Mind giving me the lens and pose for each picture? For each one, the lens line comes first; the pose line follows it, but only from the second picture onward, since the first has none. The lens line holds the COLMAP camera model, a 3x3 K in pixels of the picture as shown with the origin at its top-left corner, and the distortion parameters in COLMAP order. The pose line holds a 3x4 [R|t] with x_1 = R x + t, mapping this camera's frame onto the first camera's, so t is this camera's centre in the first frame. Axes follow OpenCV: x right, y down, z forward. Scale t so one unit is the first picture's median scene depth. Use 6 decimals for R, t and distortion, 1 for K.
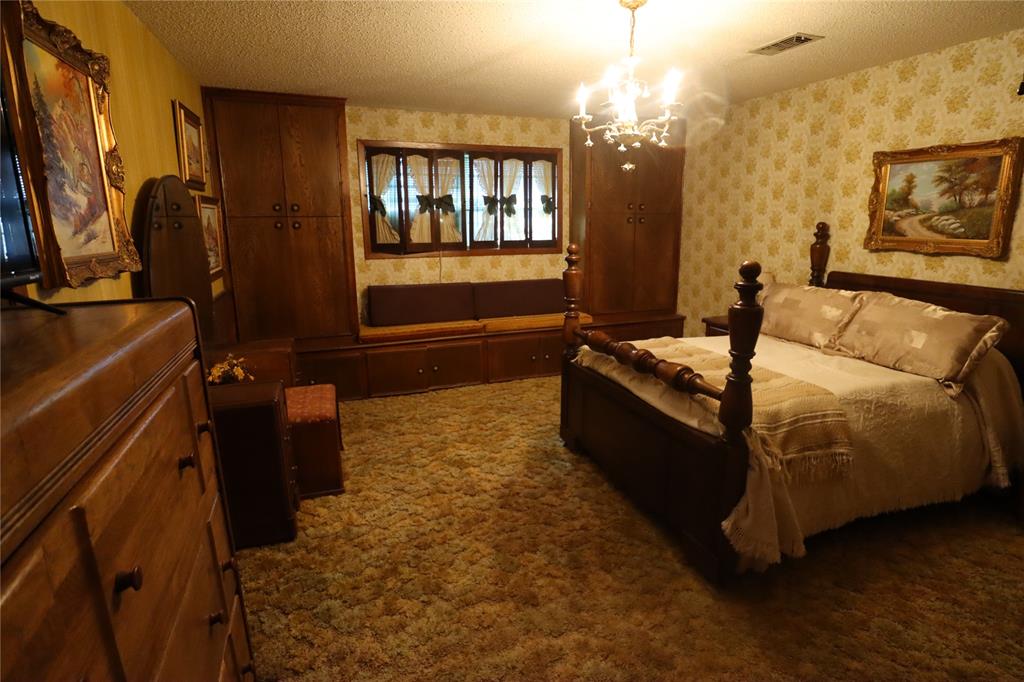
lens RADIAL K [[522.8, 0, 508.8], [0, 522.8, 339.6], [0, 0, 1]] dist [-0.035626, 0.006957]
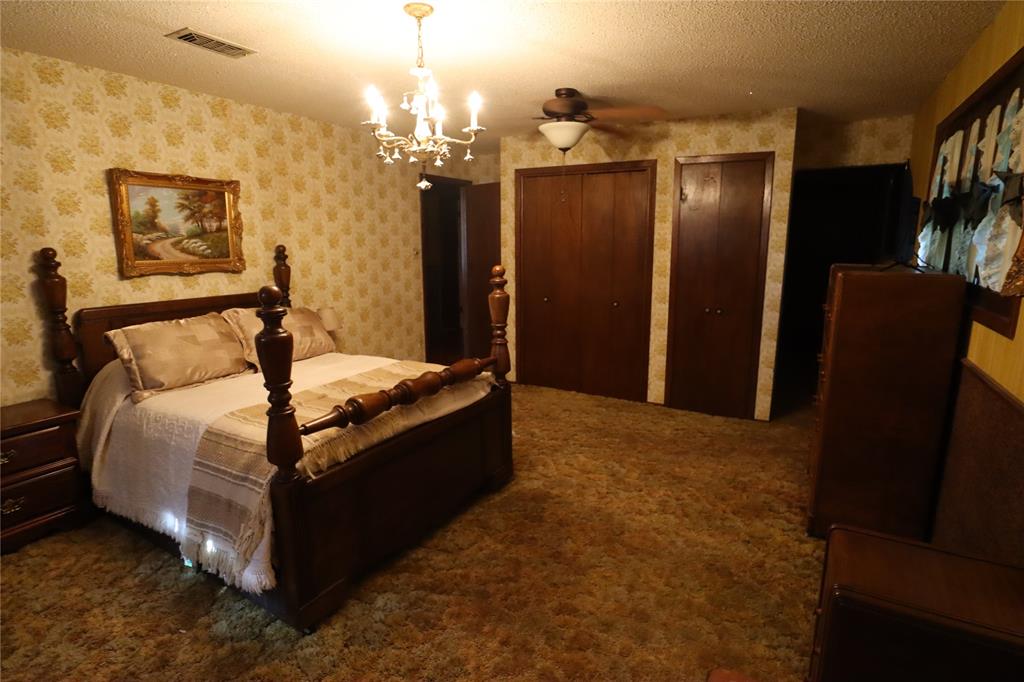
lens RADIAL K [[522.8, 0, 512.3], [0, 522.8, 342.3], [0, 0, 1]] dist [-0.035626, 0.006957]
pose [[-0.656292, -0.135138, 0.742306, -0.449354], [0.176788, 0.928899, 0.325411, -0.259754], [-0.733503, 0.344796, -0.585738, 1.152811]]
